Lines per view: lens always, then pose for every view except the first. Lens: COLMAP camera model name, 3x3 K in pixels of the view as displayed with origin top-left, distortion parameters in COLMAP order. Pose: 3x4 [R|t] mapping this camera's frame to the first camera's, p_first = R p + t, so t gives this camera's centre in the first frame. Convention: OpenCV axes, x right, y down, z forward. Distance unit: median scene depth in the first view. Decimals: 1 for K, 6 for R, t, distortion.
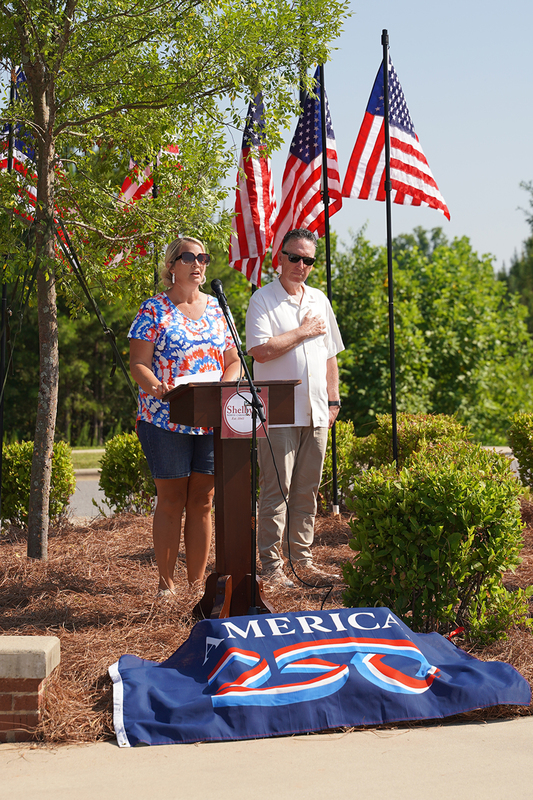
lens RADIAL K [[1666.2, 0, 266.5], [0, 1666.2, 400.0], [0, 0, 1]] dist [0.658975, -0.056154]
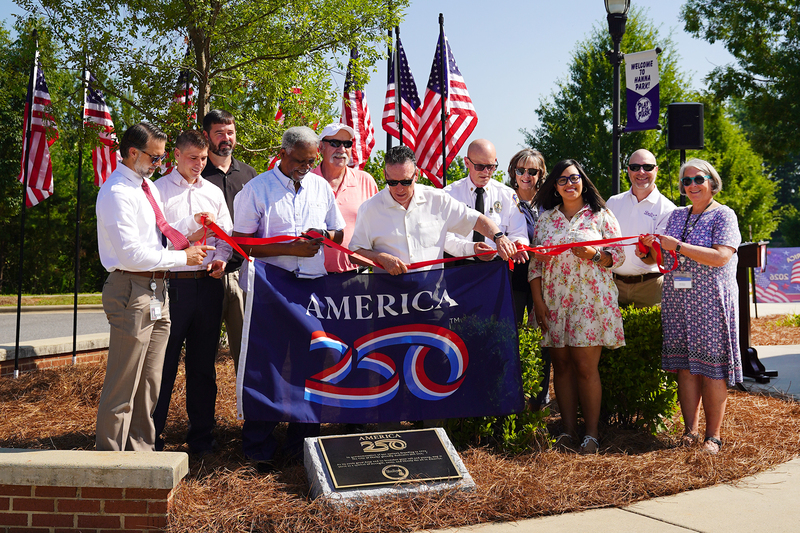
lens RADIAL K [[1013.0, 0, 399.7], [0, 1013.0, 253.2], [0, 0, 1]] dist [0.008873, 0.034268]
pose [[0.999404, 0.010120, 0.032989, 0.009998], [-0.009961, 0.999938, -0.004986, -0.008127], [-0.033037, 0.004655, 0.999443, 0.198929]]
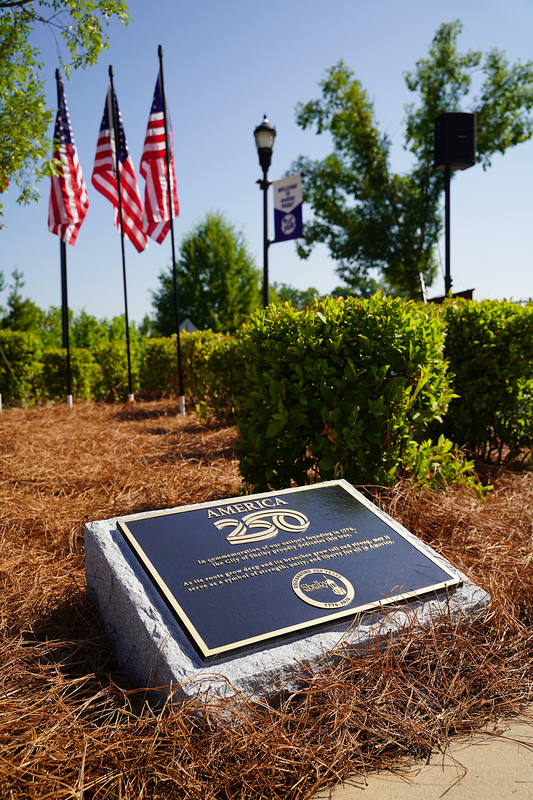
lens RADIAL K [[679.4, 0, 266.5], [0, 679.4, 400.0], [0, 0, 1]] dist [0.002737, 0.004453]
pose [[0.953622, -0.032744, 0.299222, -0.039609], [0.018135, 0.998510, 0.051470, 0.068052], [-0.300461, -0.043656, 0.952794, 0.681771]]
